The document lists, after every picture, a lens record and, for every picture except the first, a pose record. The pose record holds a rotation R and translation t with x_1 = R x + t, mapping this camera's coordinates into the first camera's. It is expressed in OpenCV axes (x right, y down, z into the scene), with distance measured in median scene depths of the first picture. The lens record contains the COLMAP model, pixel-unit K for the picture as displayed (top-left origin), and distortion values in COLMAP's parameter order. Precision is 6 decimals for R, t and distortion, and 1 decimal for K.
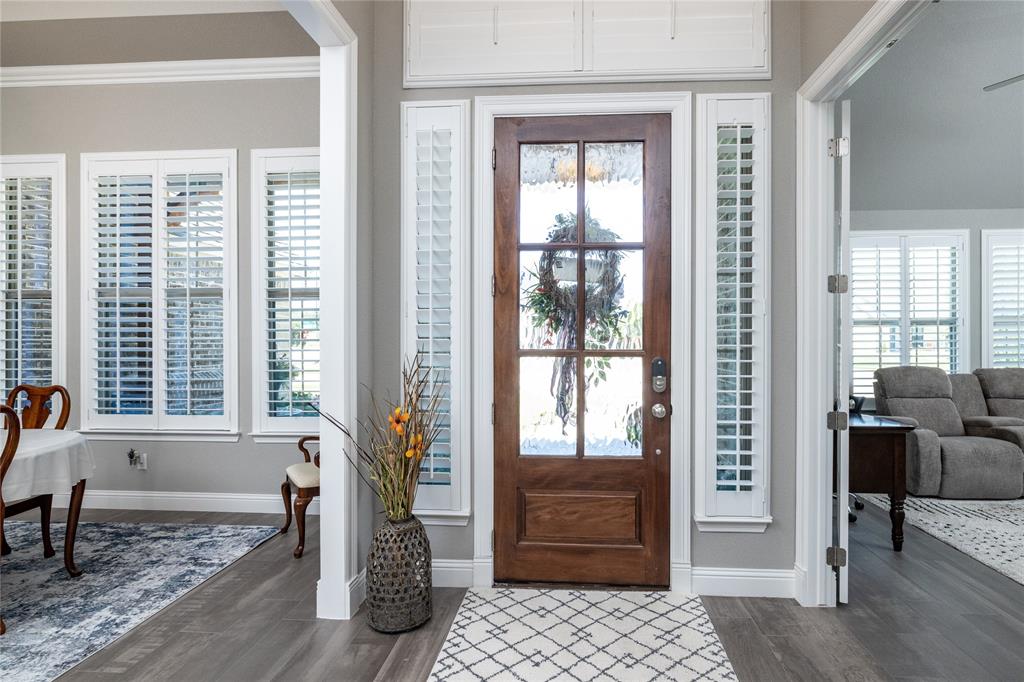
lens RADIAL K [[494.8, 0, 546.2], [0, 494.8, 343.1], [0, 0, 1]] dist [-0.008753, -0.000125]
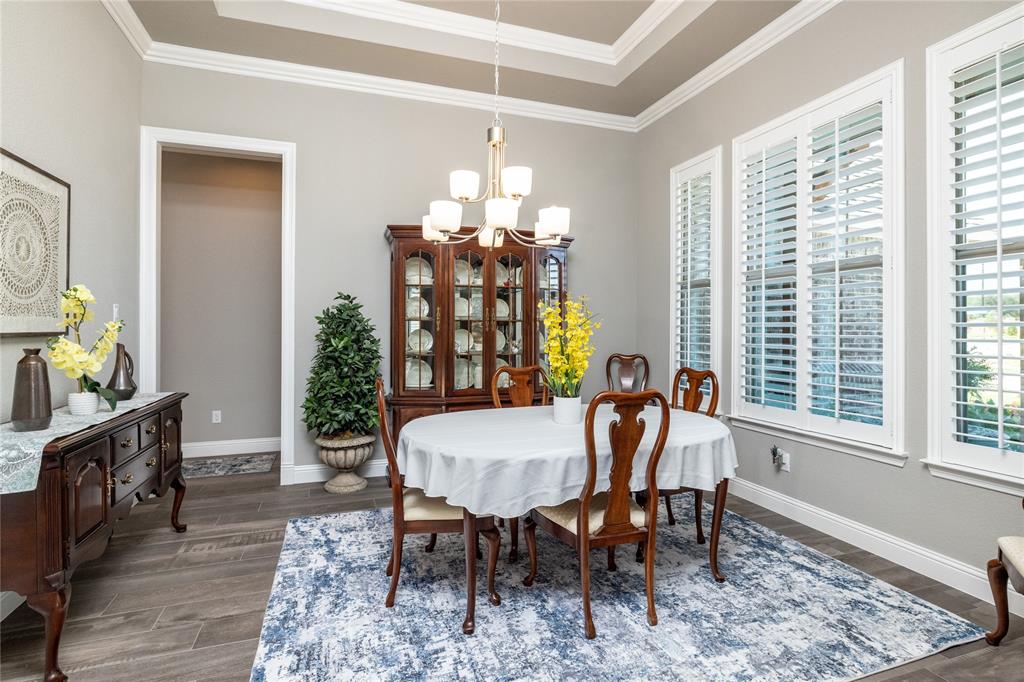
lens RADIAL K [[521.4, 0, 510.8], [0, 521.4, 327.3], [0, 0, 1]] dist [0.001012, 0.001122]
pose [[0.384615, -0.000744, -0.923077, -0.147806], [-0.007279, 0.999966, -0.003839, 0.005028], [0.923048, 0.008196, 0.384597, 0.184750]]
